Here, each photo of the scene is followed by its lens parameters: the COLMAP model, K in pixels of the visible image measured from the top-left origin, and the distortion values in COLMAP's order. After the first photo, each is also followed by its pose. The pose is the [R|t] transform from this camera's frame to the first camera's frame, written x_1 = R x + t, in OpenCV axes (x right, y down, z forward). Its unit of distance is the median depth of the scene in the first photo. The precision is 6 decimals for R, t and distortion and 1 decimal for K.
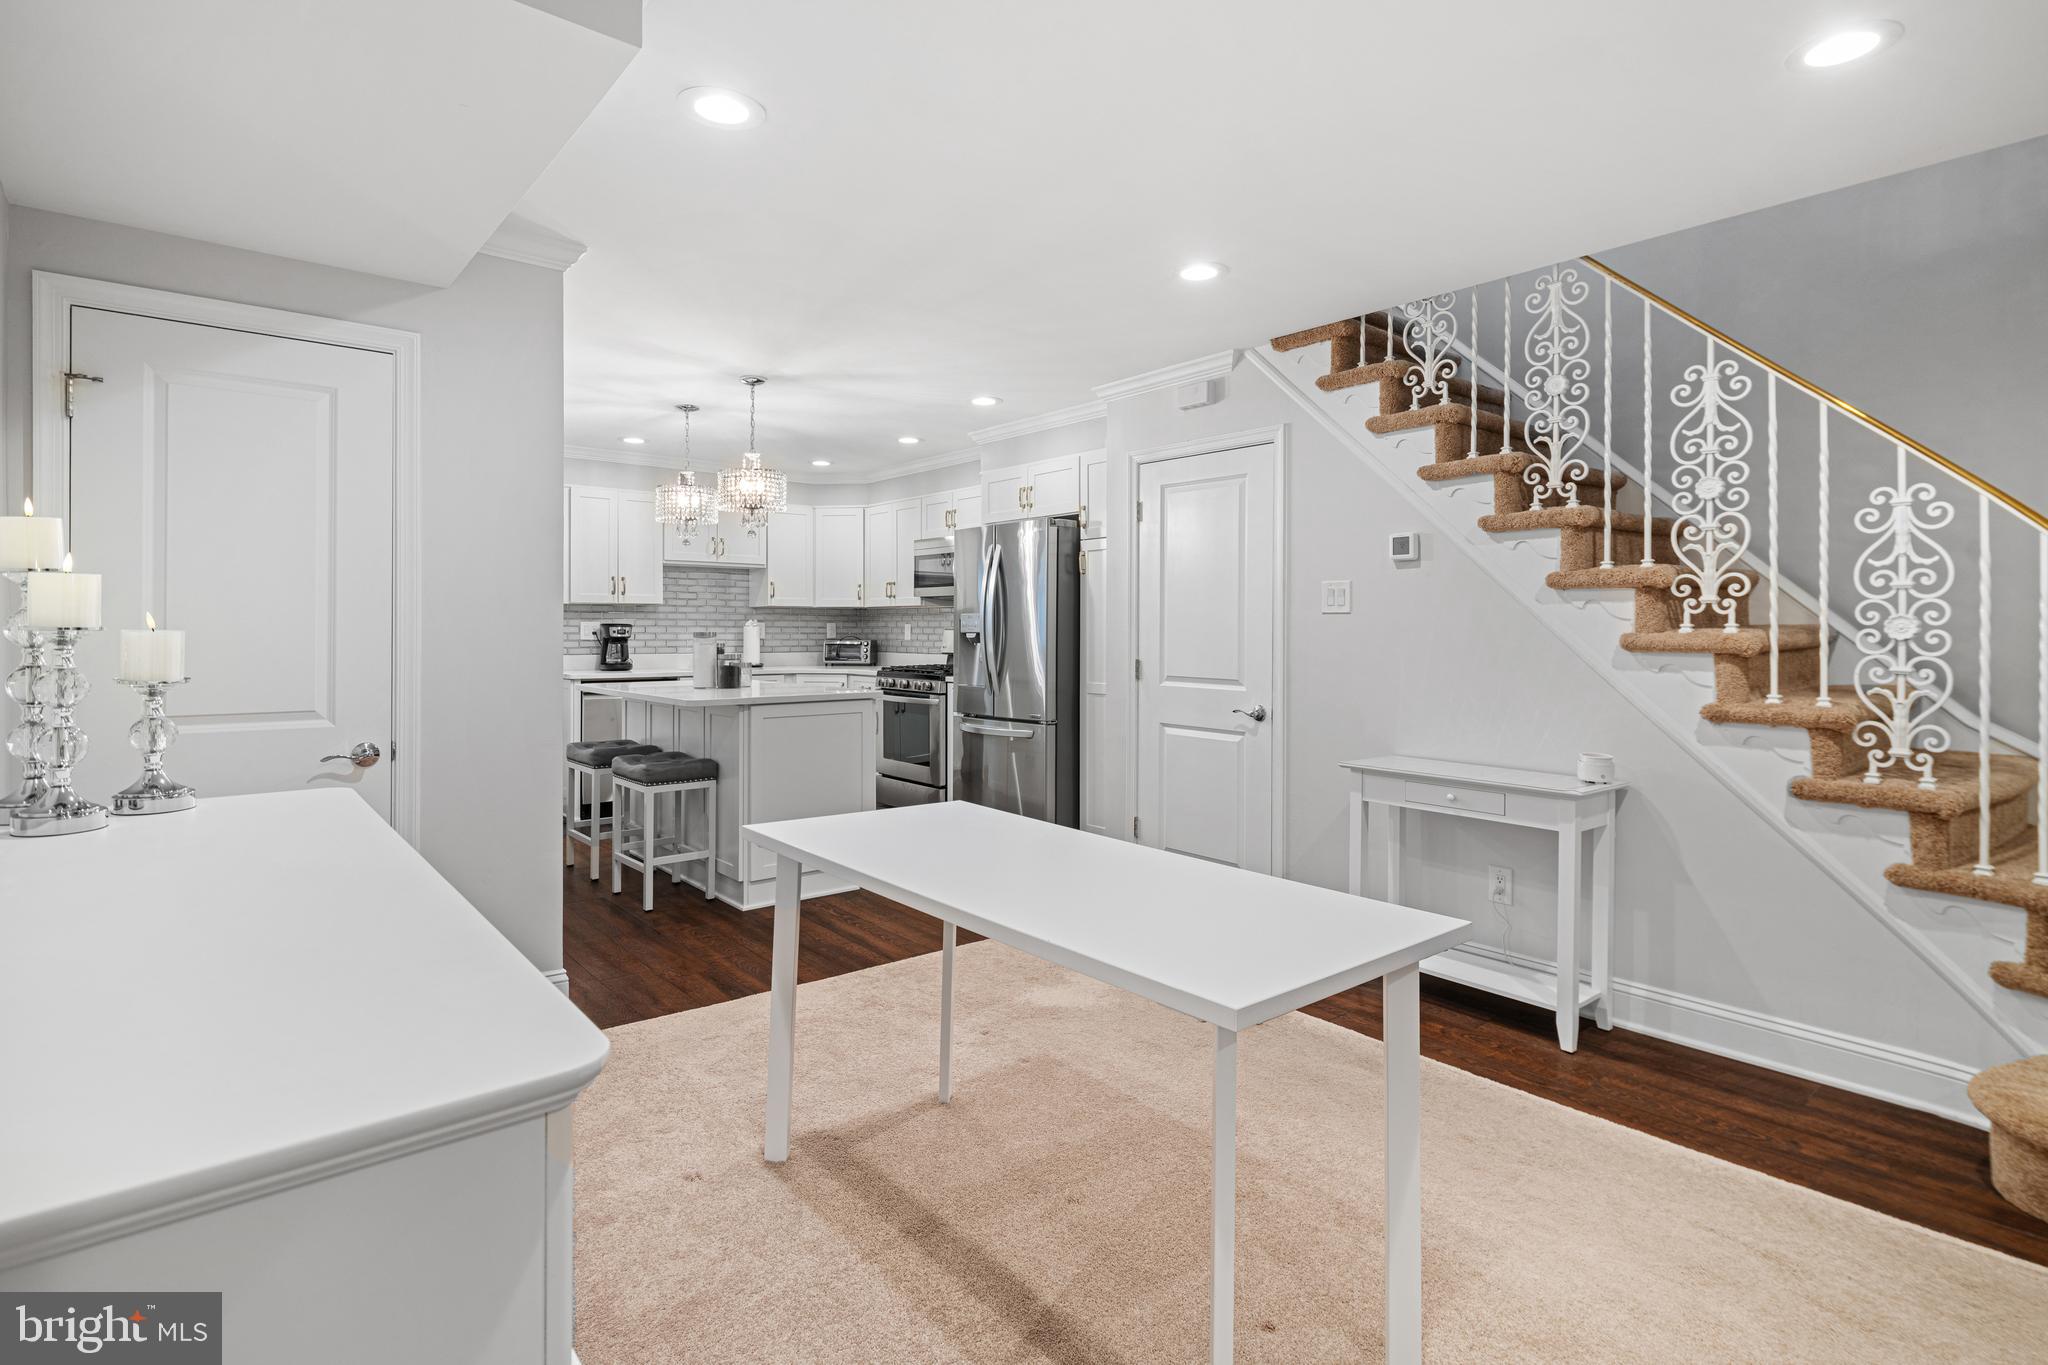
lens RADIAL K [[1002.4, 0, 1031.7], [0, 1002.4, 630.4], [0, 0, 1]] dist [-0.003341, 0.000513]
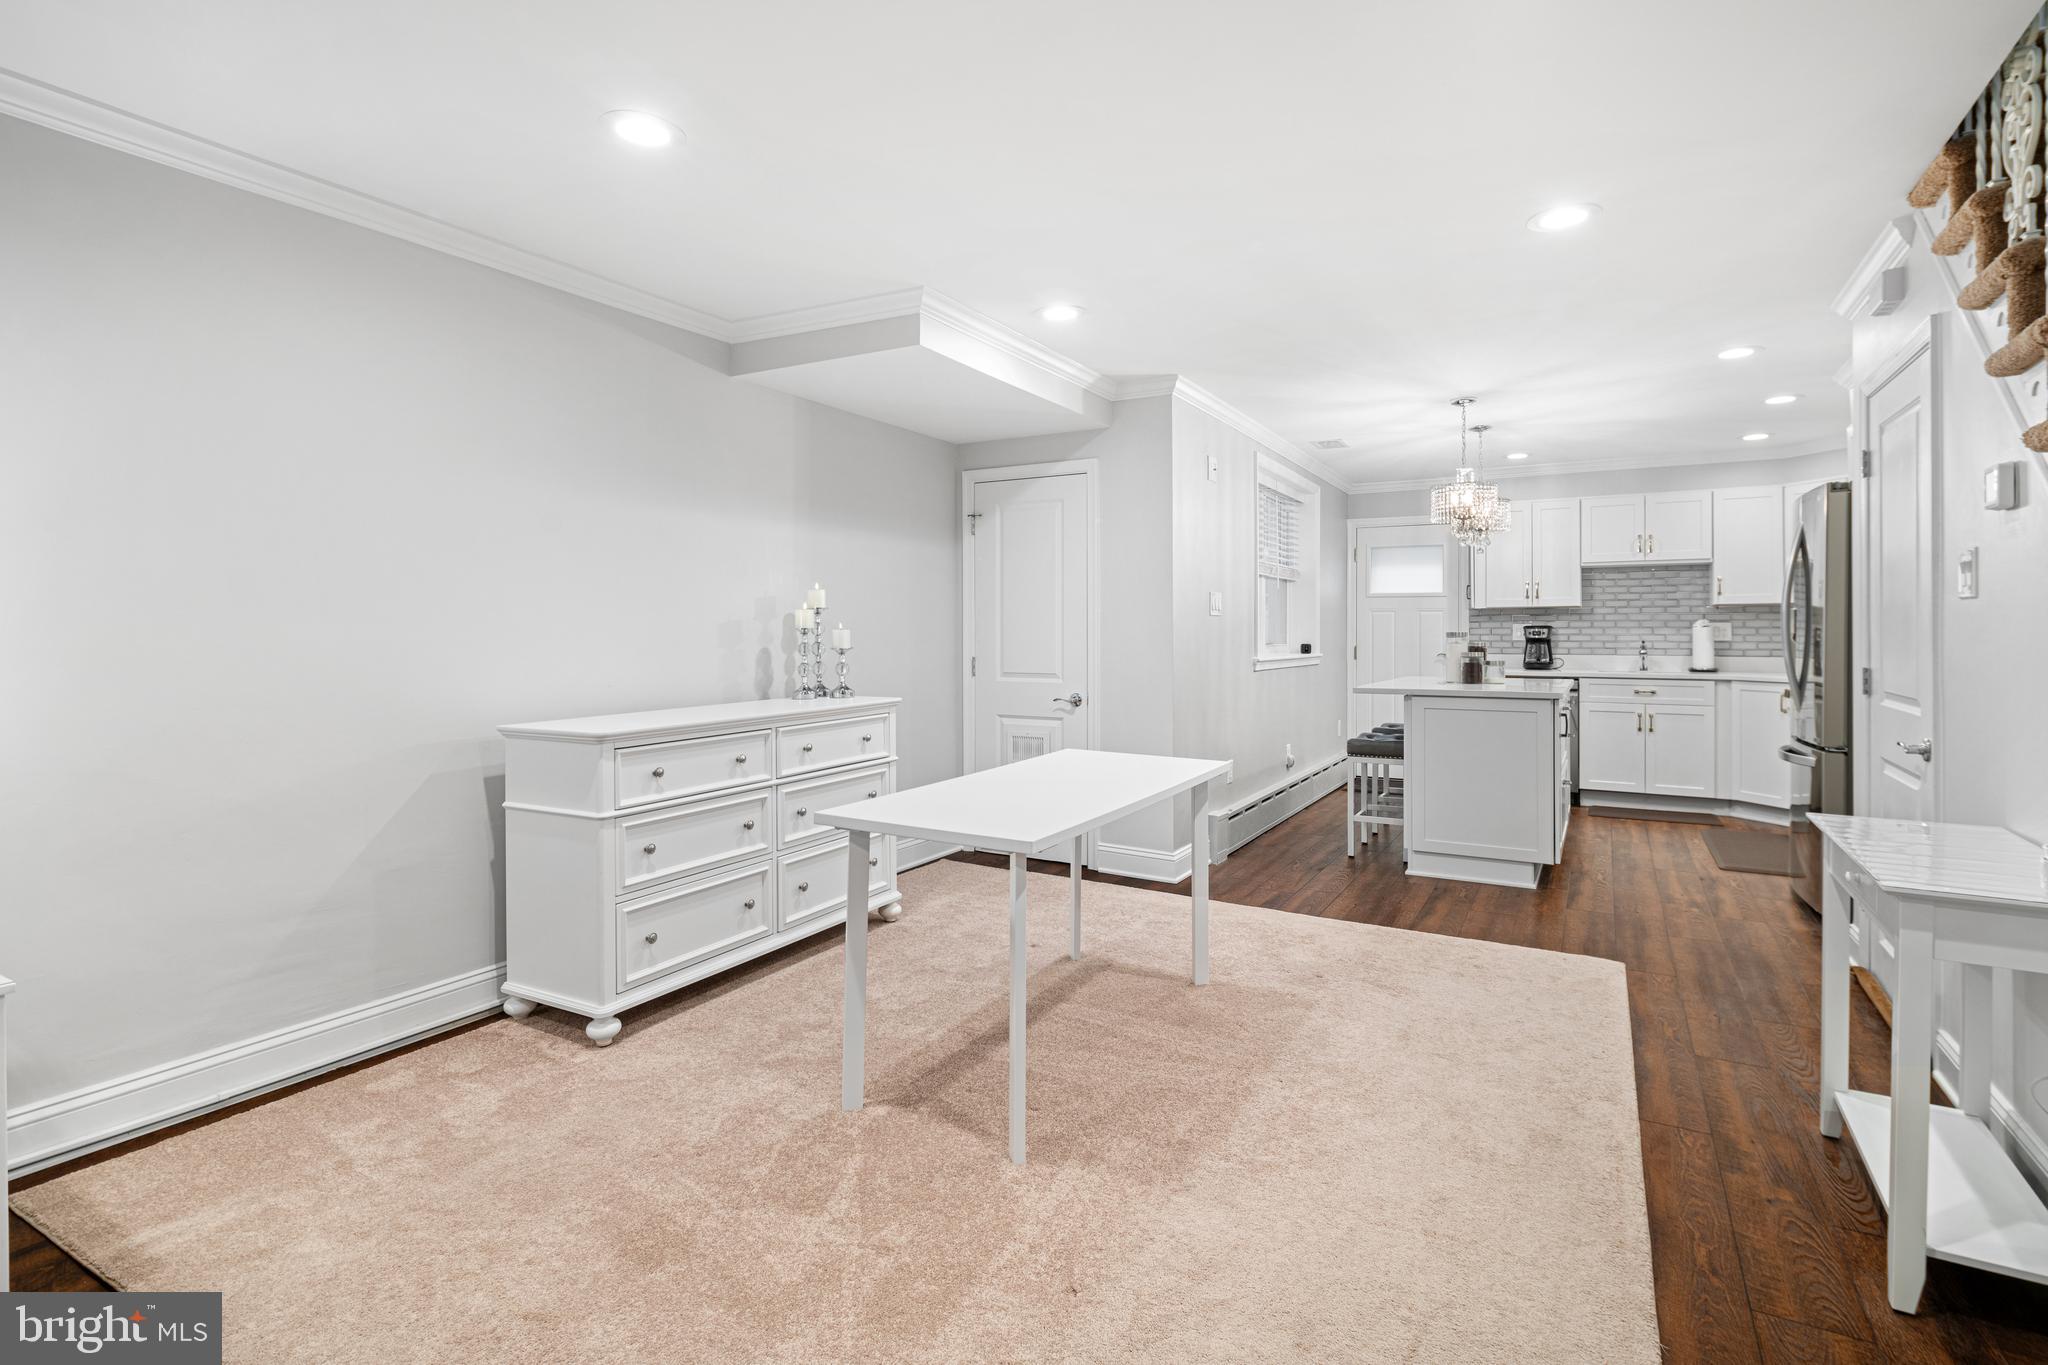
lens RADIAL K [[1002.4, 0, 1031.7], [0, 1002.4, 630.4], [0, 0, 1]] dist [-0.003341, 0.000513]
pose [[0.349591, -0.004440, -0.936892, 0.393301], [0.000478, 0.999989, -0.004561, 0.003032], [0.936902, 0.001146, 0.349590, 0.120670]]
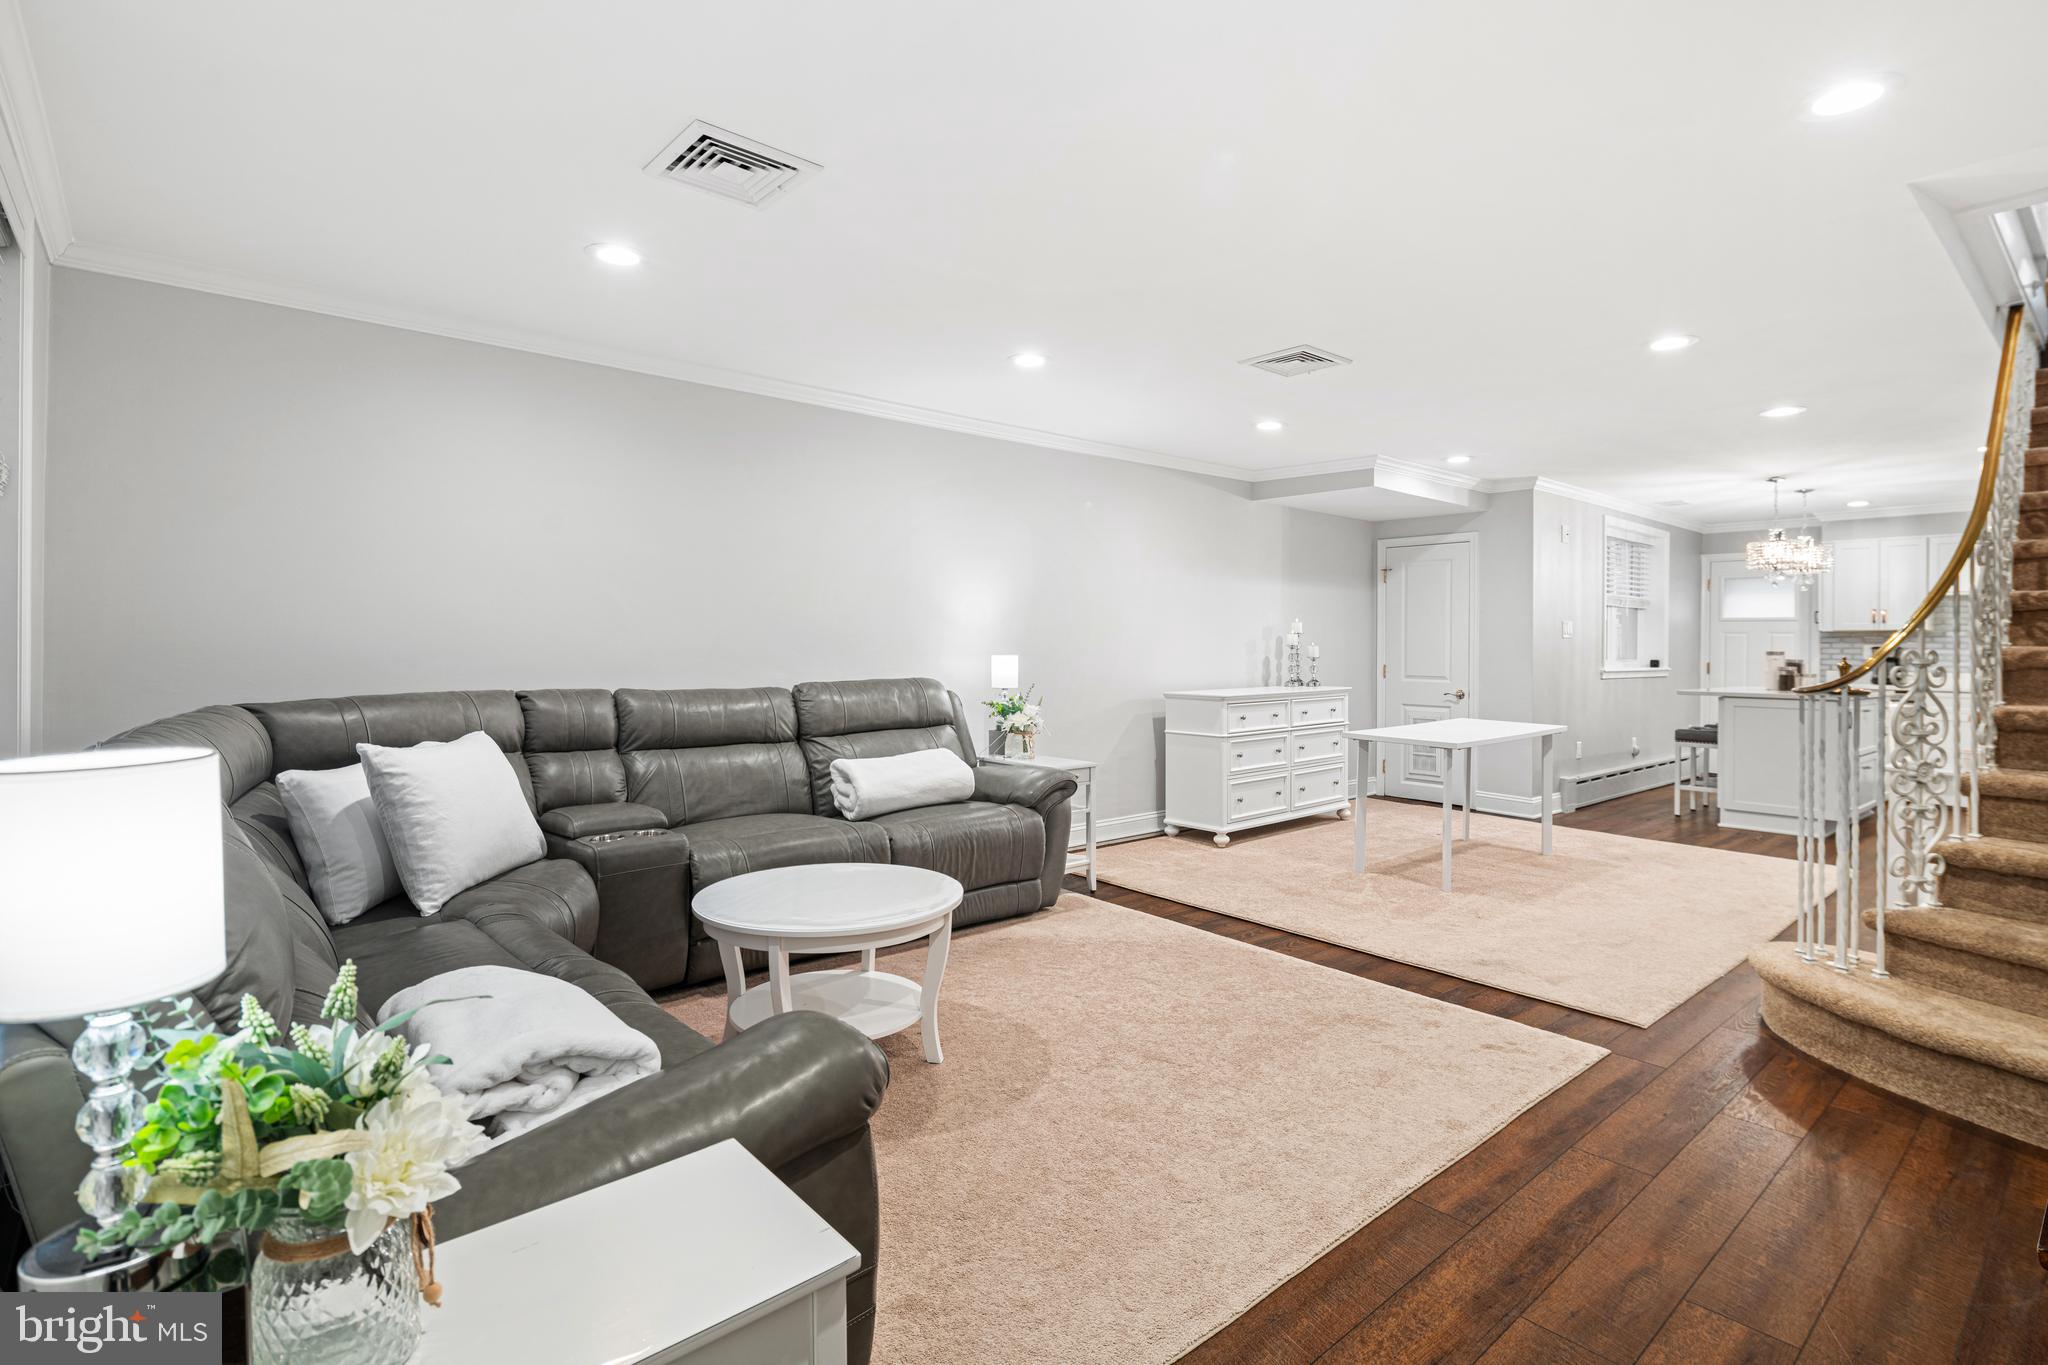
lens RADIAL K [[980.1, 0, 1034.9], [0, 980.1, 644.8], [0, 0, 1]] dist [-0.001585, -0.000177]
pose [[0.019217, -0.002728, -0.999812, 0.764919], [-0.008406, 0.999960, -0.002890, 0.003628], [0.999780, 0.008460, 0.019194, -0.071364]]
